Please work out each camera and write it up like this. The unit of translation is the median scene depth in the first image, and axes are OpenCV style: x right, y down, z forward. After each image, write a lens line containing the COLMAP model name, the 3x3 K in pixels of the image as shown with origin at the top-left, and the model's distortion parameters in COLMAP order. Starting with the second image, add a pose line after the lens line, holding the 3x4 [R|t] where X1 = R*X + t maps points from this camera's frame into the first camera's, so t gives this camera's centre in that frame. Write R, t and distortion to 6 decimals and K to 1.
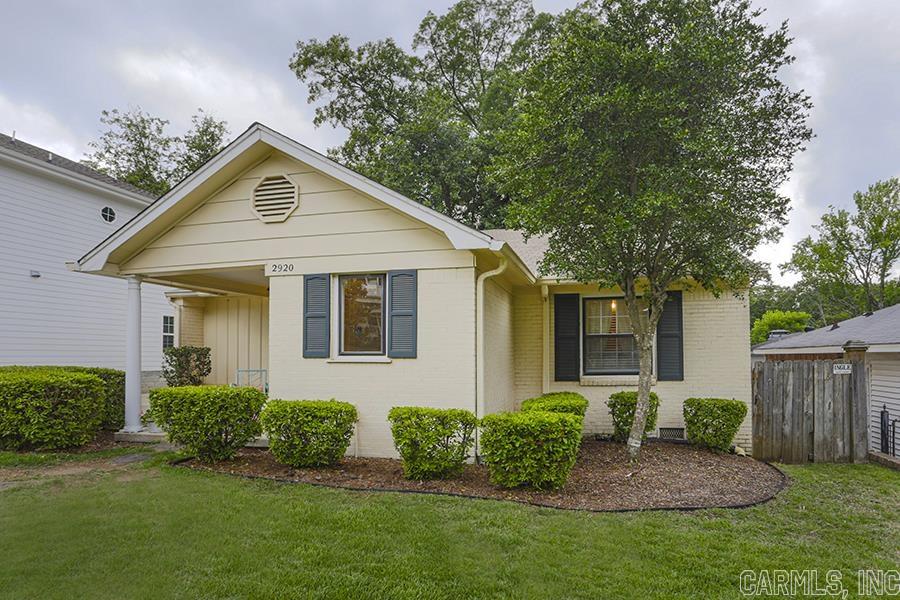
lens RADIAL K [[470.7, 0, 472.1], [0, 470.7, 336.8], [0, 0, 1]] dist [-0.049424, 0.007868]
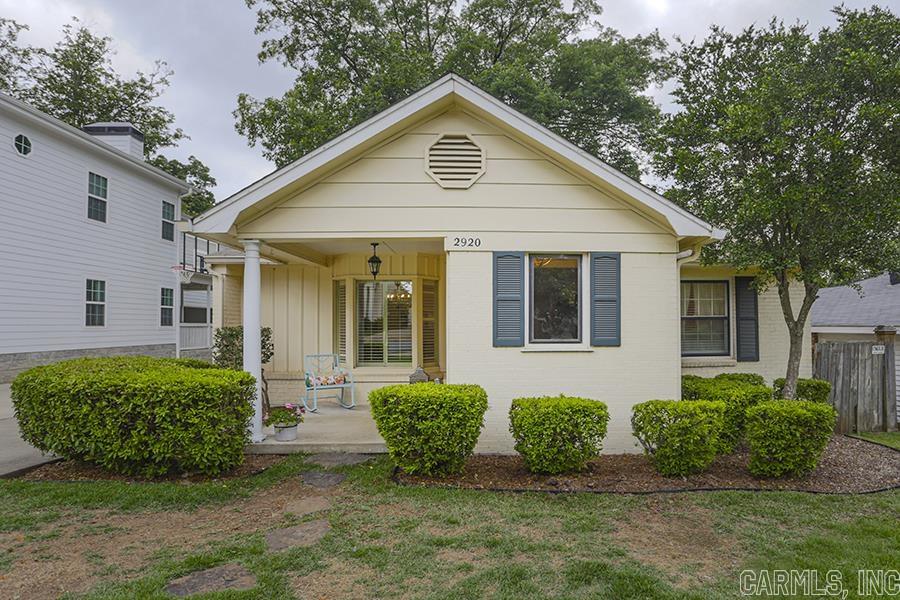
lens RADIAL K [[498.8, 0, 454.2], [0, 498.8, 299.9], [0, 0, 1]] dist [-0.049438, 0.013205]
pose [[0.968393, 0.018389, 0.248749, -0.522679], [-0.016331, 0.999813, -0.010336, -0.024507], [-0.248892, 0.005947, 0.968513, 0.089621]]
